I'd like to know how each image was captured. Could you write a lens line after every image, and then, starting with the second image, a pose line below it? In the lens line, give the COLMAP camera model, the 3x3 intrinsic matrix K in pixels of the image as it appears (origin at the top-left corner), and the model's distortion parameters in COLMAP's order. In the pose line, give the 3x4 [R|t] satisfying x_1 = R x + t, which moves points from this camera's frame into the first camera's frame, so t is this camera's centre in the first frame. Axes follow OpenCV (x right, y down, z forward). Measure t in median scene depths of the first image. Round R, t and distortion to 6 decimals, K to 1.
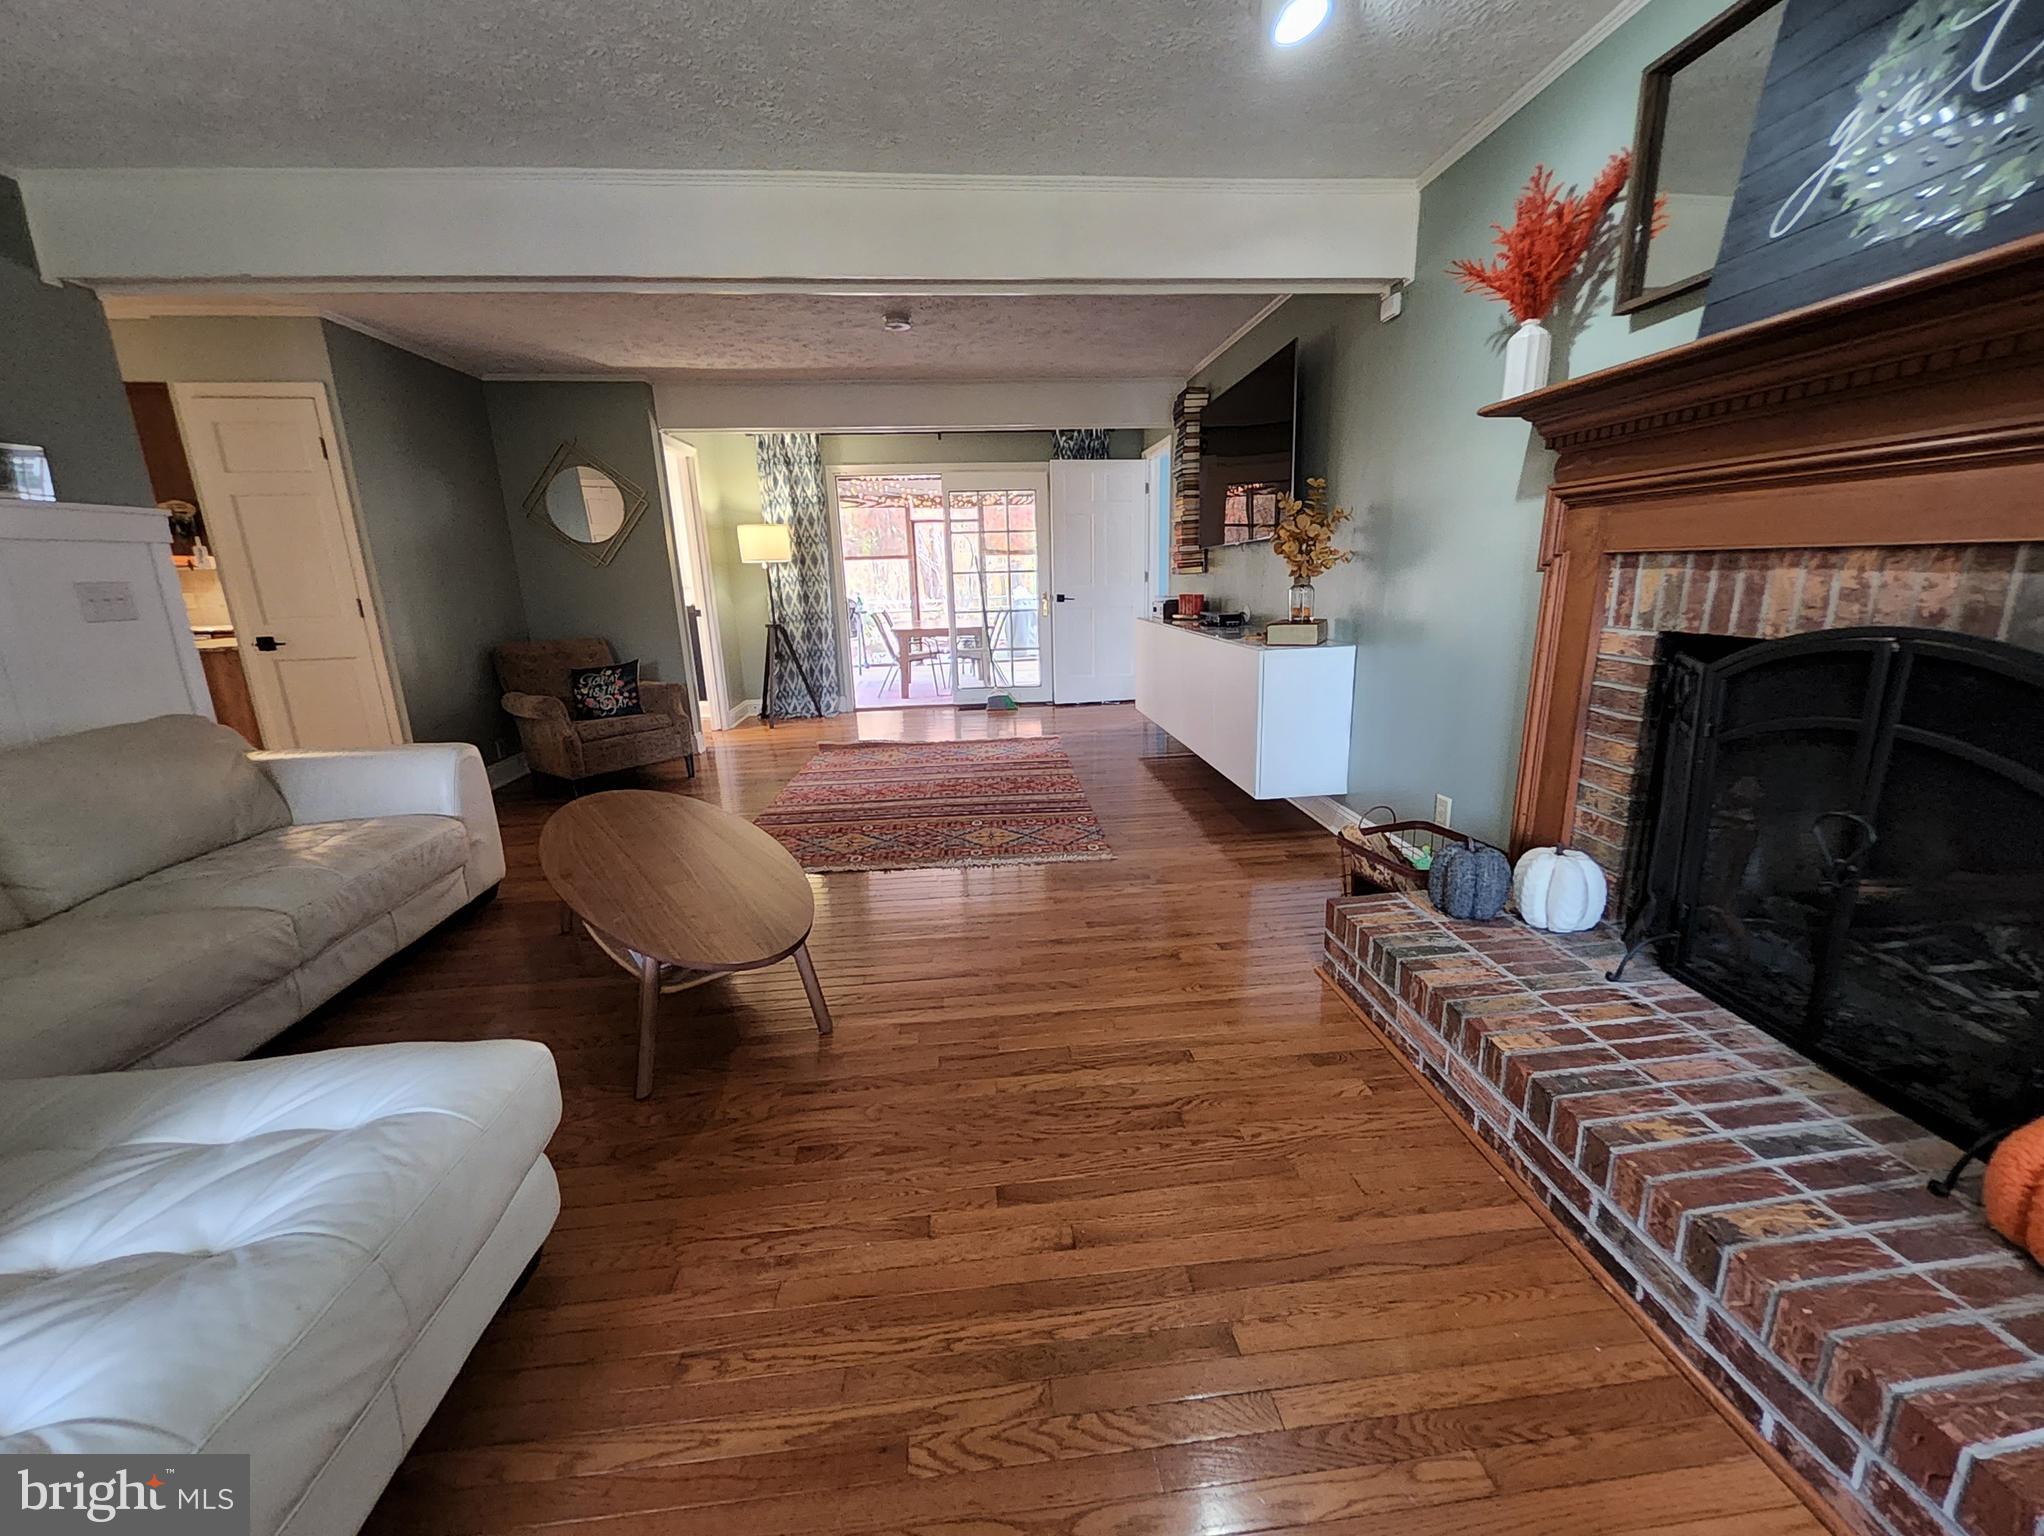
lens RADIAL K [[814.3, 0, 1039.5], [0, 814.3, 769.9], [0, 0, 1]] dist [0.012086, -0.008043]
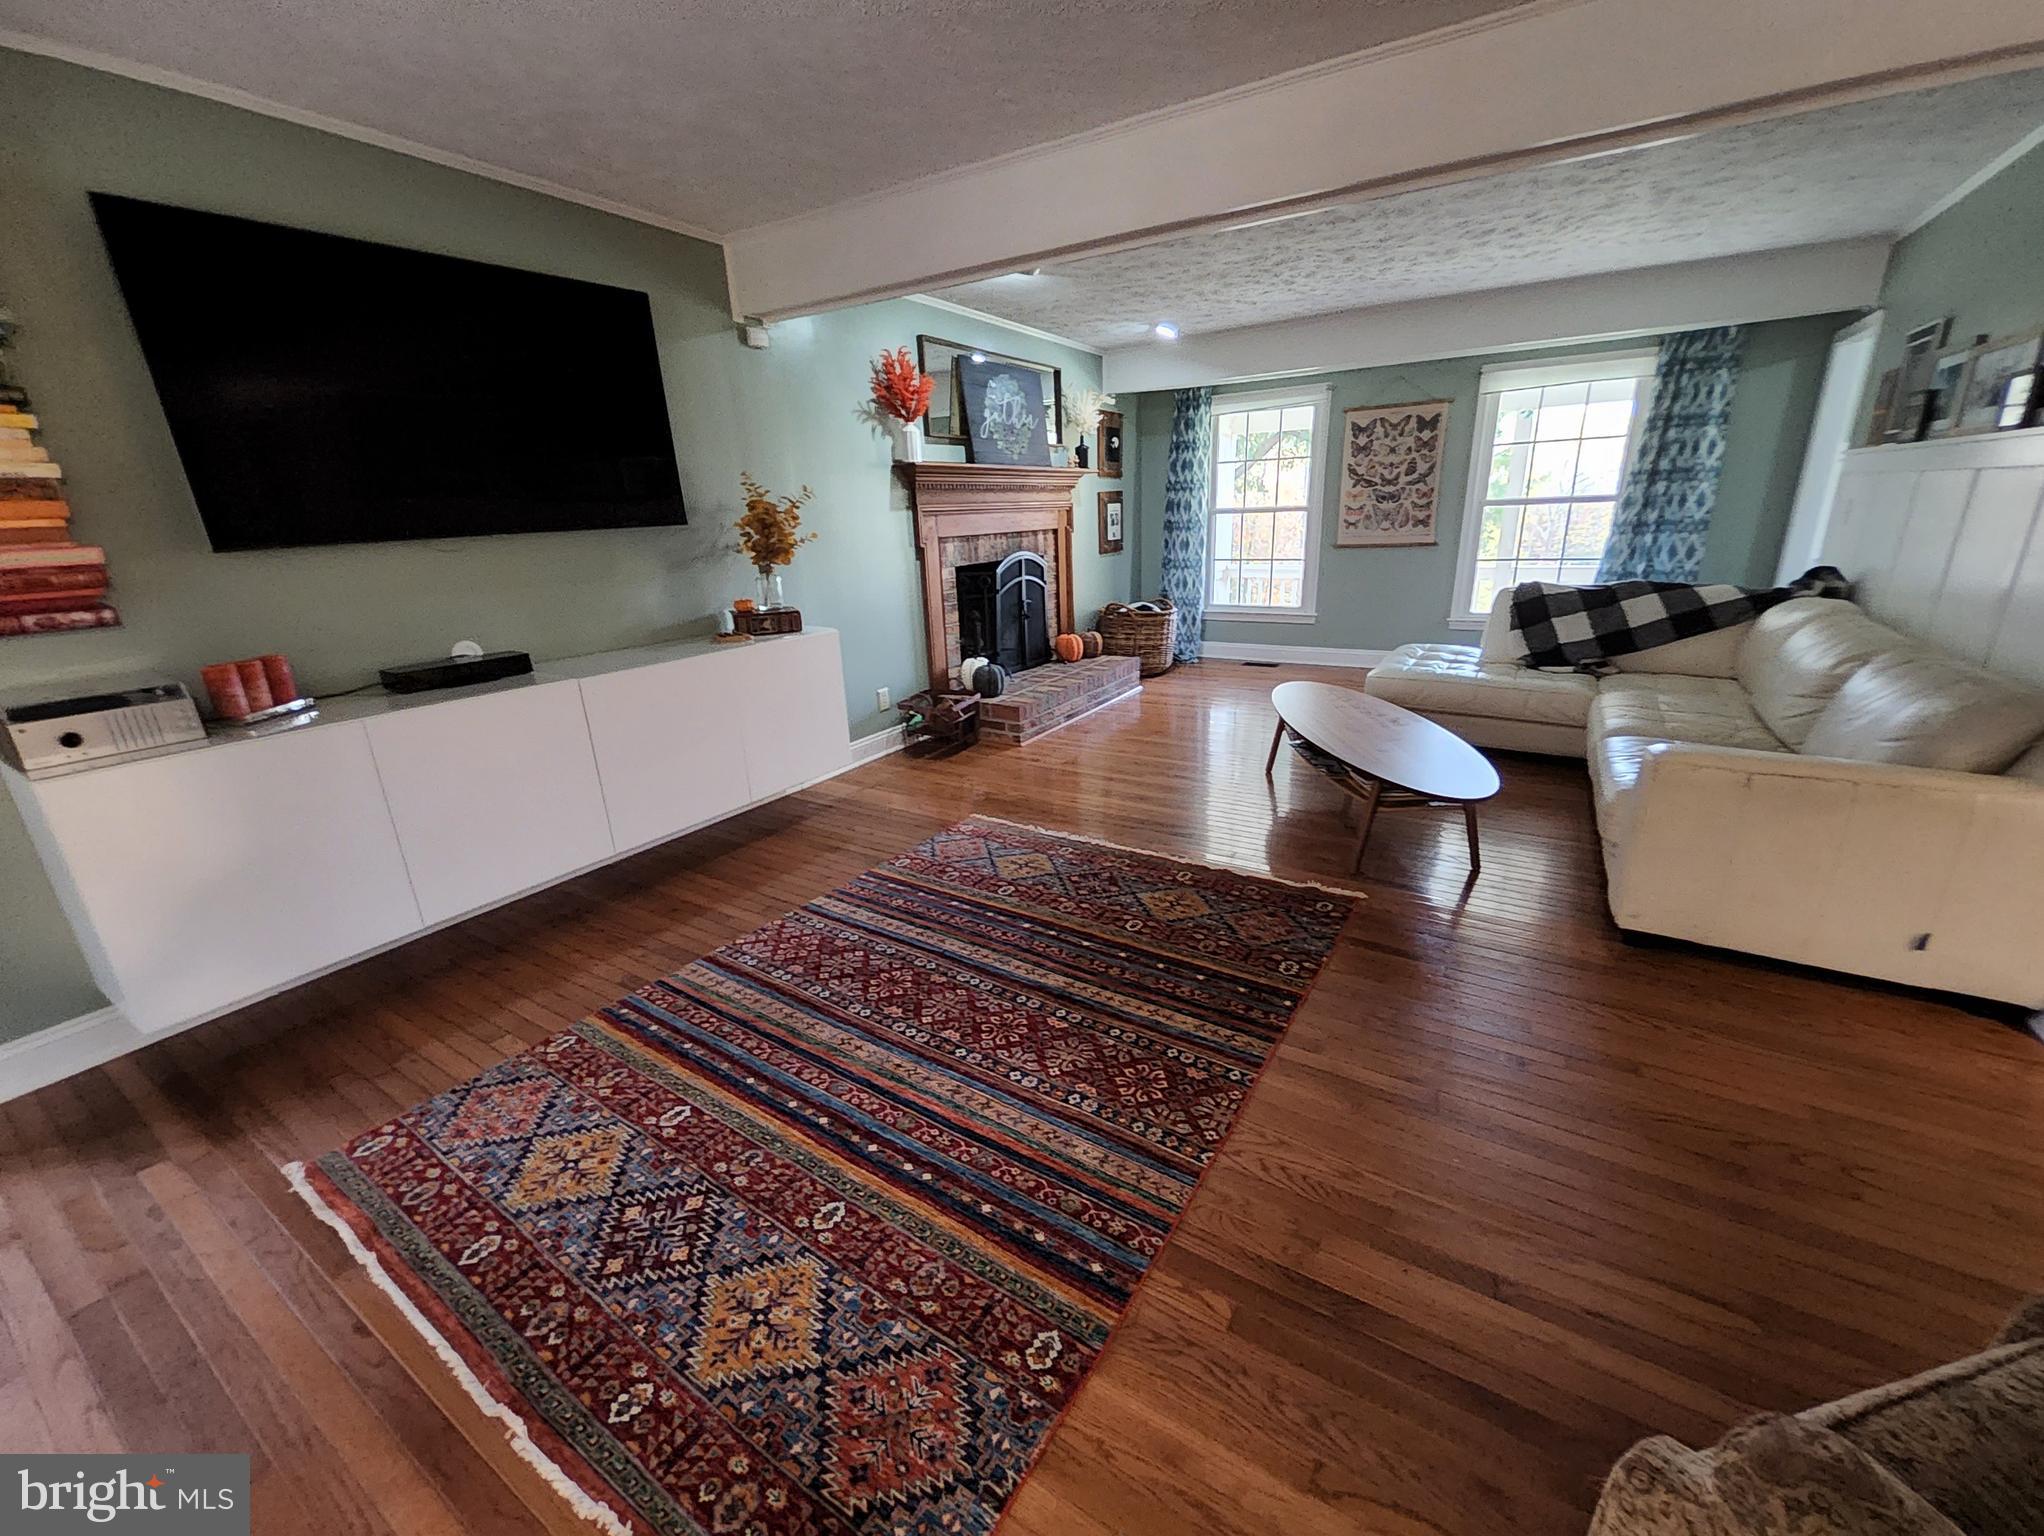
lens RADIAL K [[814.3, 0, 1026.1], [0, 814.3, 771.6], [0, 0, 1]] dist [0.012086, -0.008043]
pose [[-0.789572, -0.135889, 0.598424, -0.979015], [0.200225, 0.864757, 0.460549, -0.693636], [-0.580075, 0.483455, -0.655579, 2.646168]]
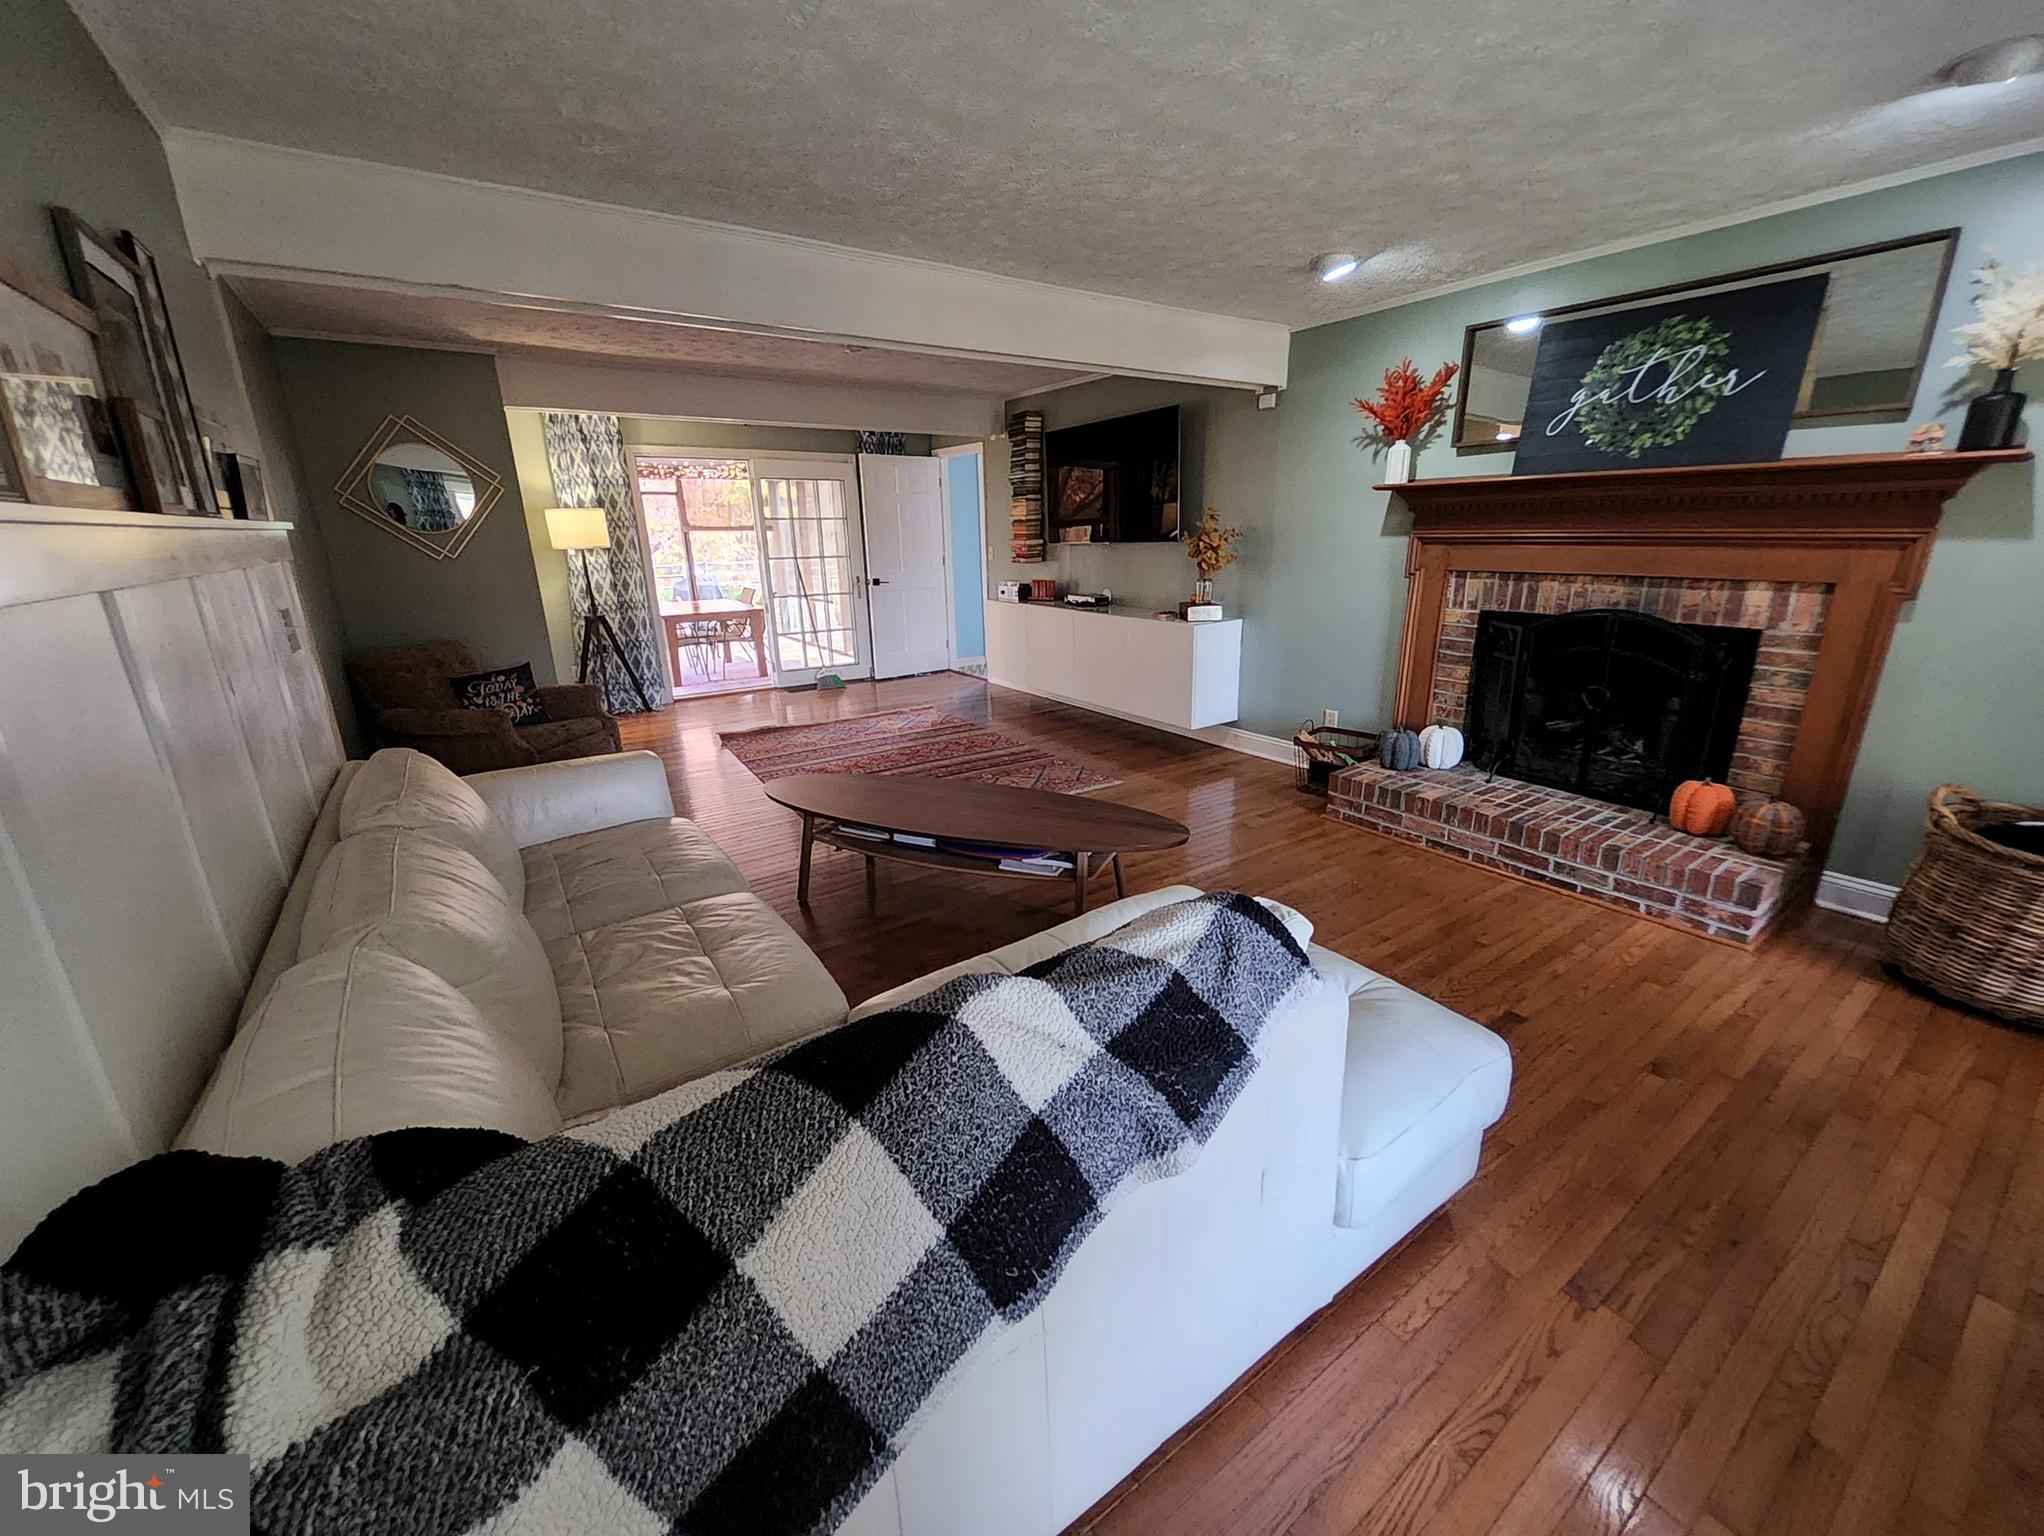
lens RADIAL K [[814.3, 0, 1057.9], [0, 814.3, 764.3], [0, 0, 1]] dist [0.012086, -0.008043]
pose [[0.867258, -0.124314, 0.482089, -1.057940], [0.108891, 0.992243, 0.059975, -0.025318], [-0.485805, 0.000481, 0.874067, -0.226219]]
